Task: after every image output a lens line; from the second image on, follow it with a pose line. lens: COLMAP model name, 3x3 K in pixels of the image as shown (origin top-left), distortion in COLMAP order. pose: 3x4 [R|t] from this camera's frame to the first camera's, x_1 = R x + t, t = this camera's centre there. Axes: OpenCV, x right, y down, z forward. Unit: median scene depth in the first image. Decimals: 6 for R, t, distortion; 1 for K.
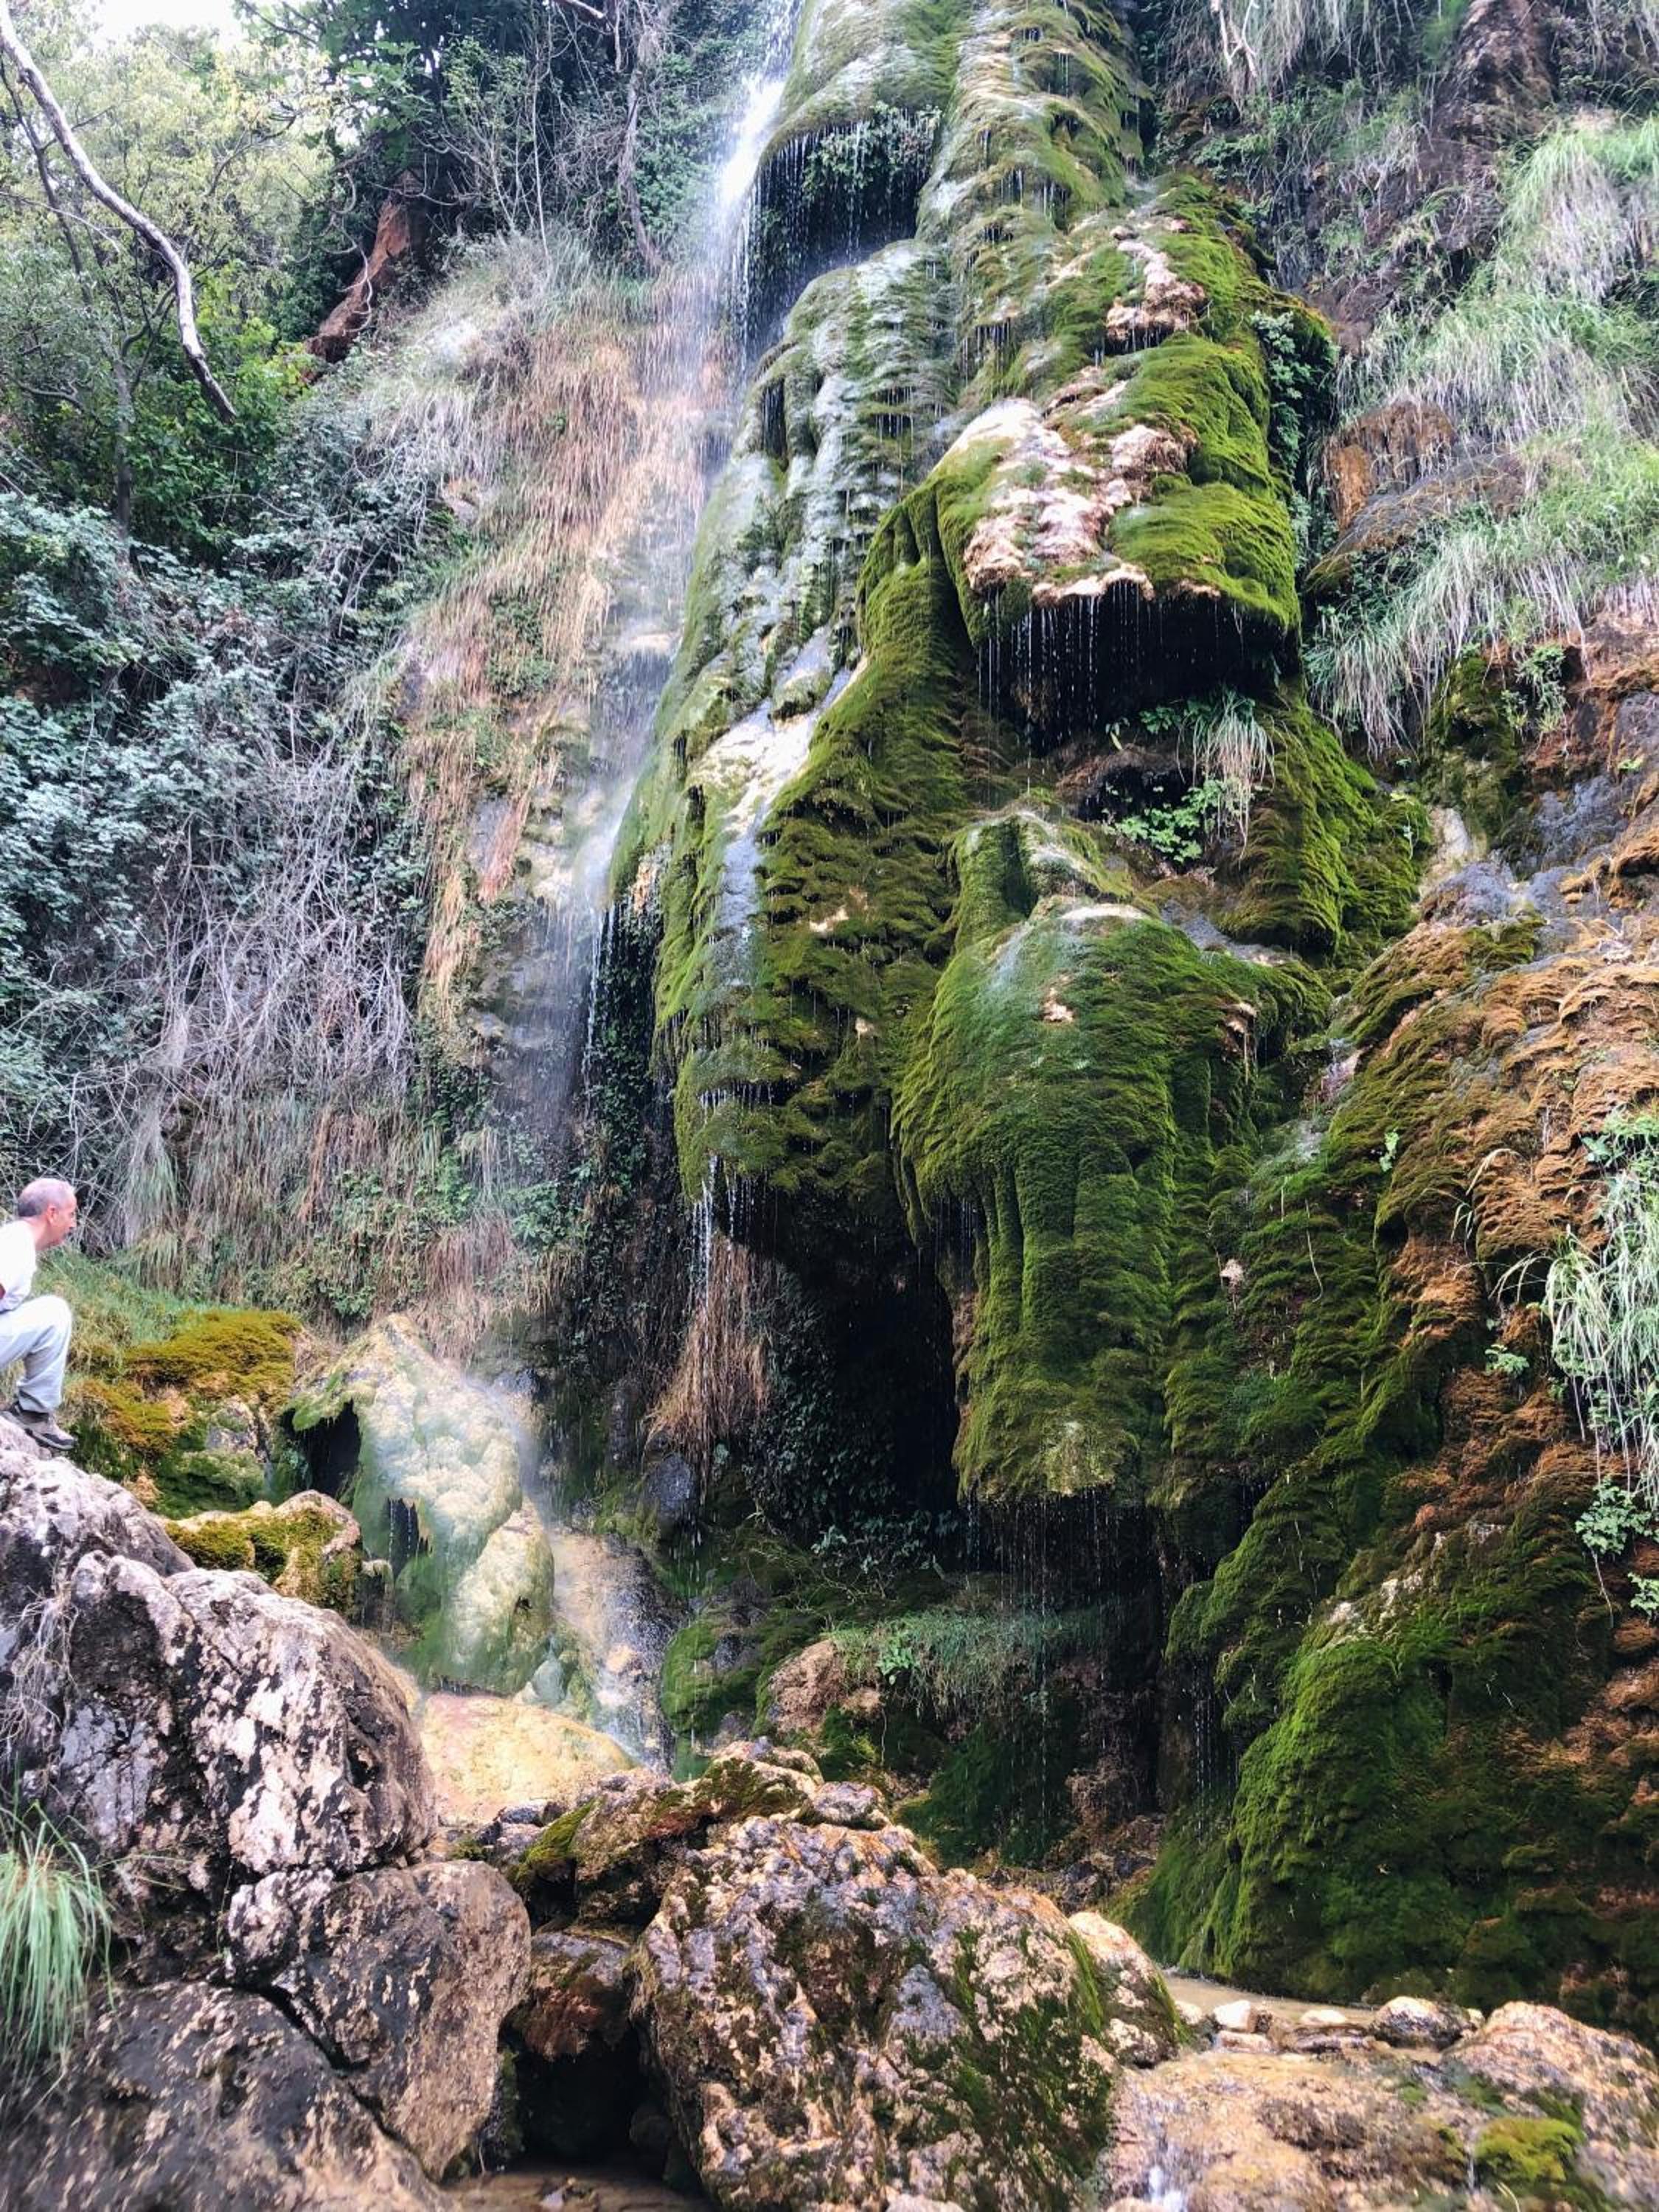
lens RADIAL K [[1786.5, 0, 829.5], [0, 1786.5, 1106.0], [0, 0, 1]] dist [0.032728, -0.032480]
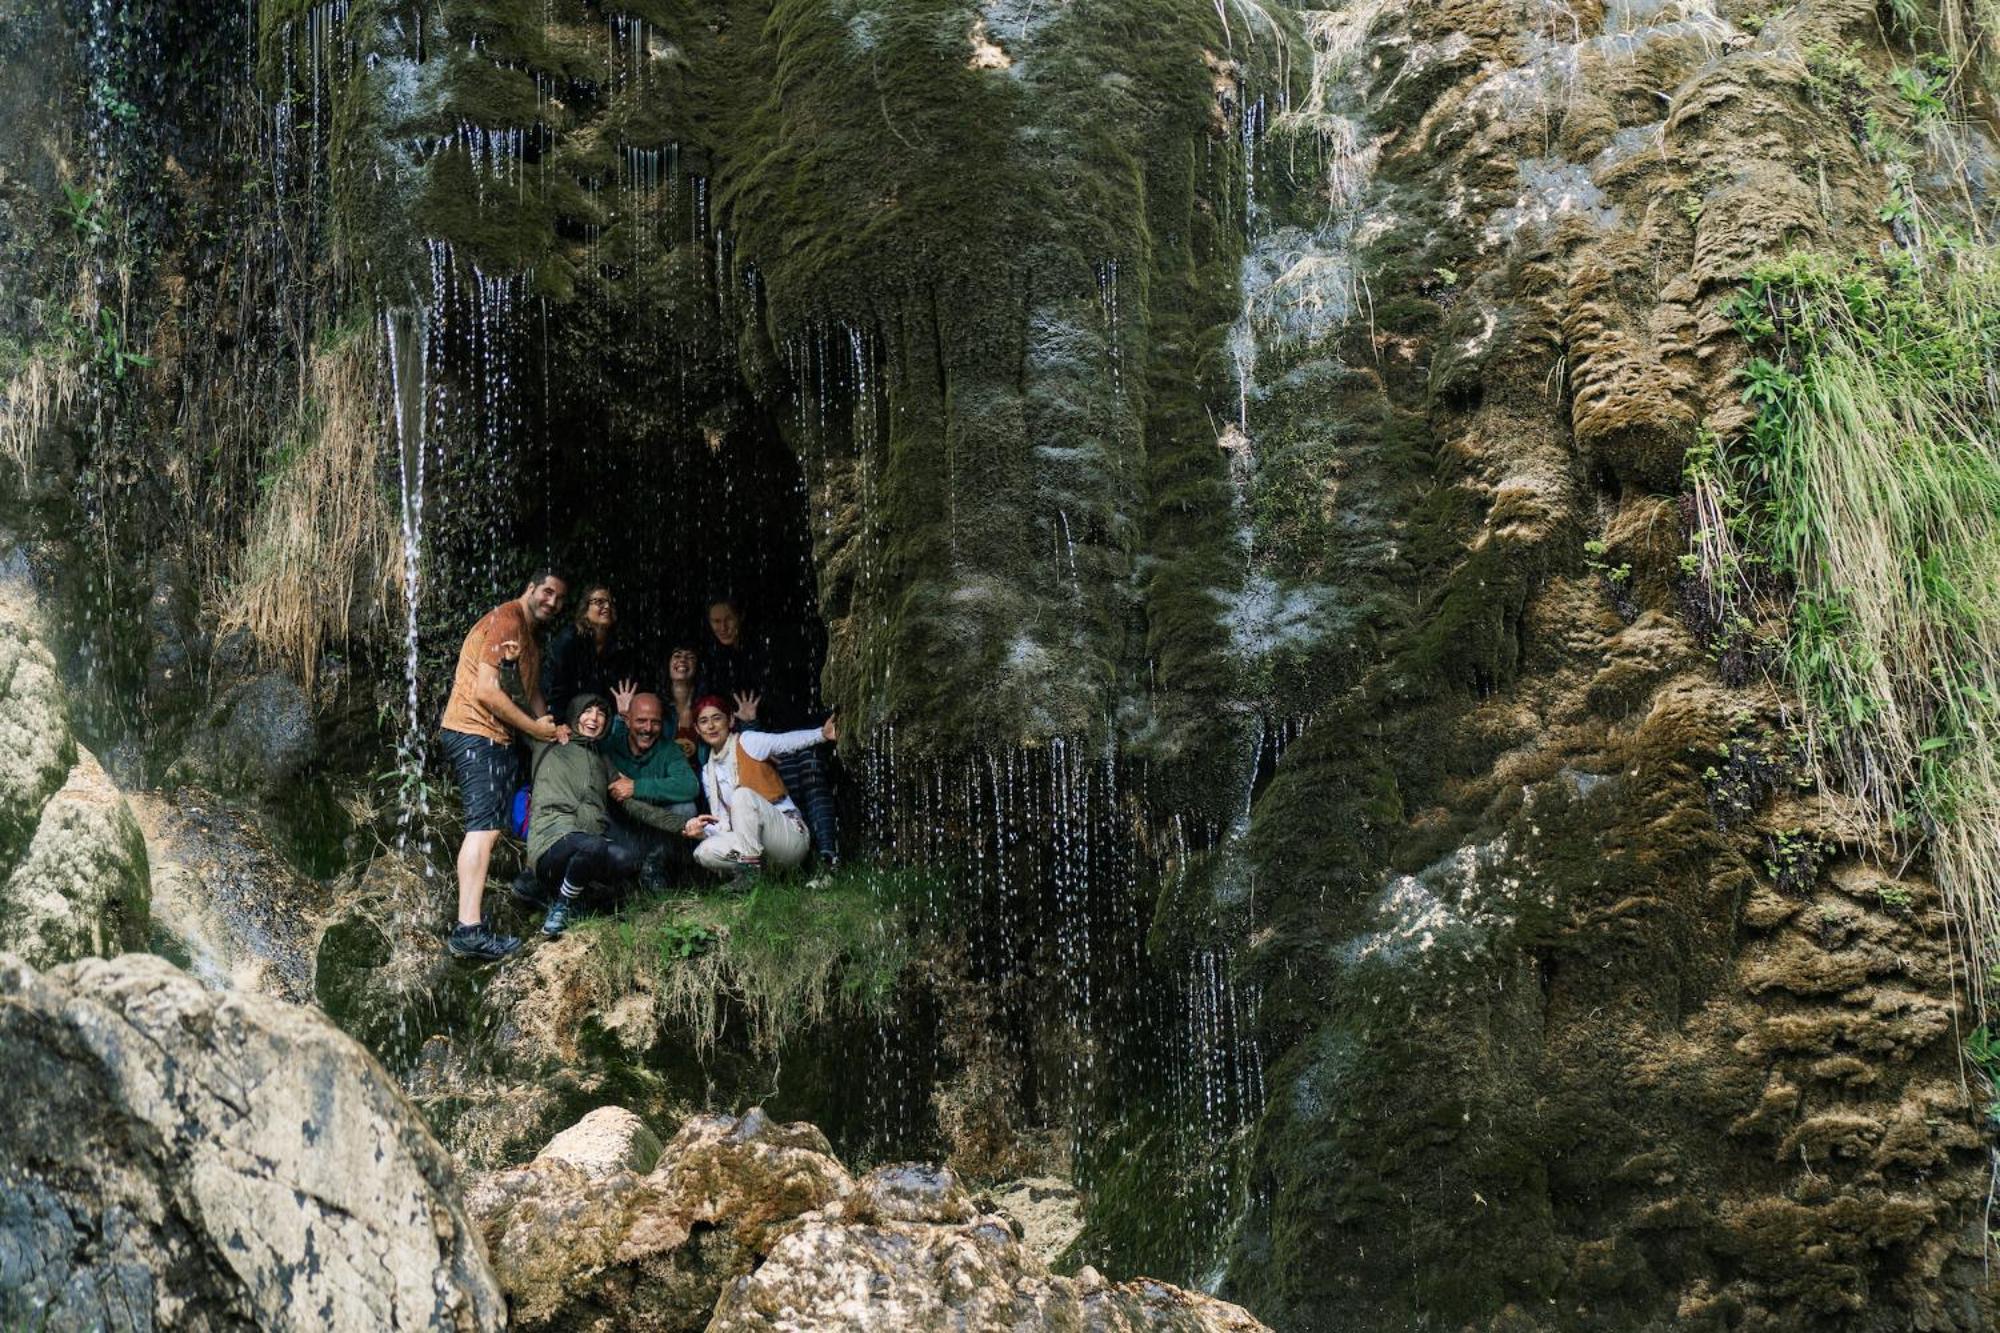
lens RADIAL K [[2524.9, 0, 1007.6], [0, 2524.9, 669.1], [0, 0, 1]] dist [-0.004101, -0.069338]
pose [[0.935435, -0.020569, 0.352899, -0.250329], [-0.058352, 0.975626, 0.211541, -0.032470], [-0.348649, -0.218475, 0.911434, 0.072997]]
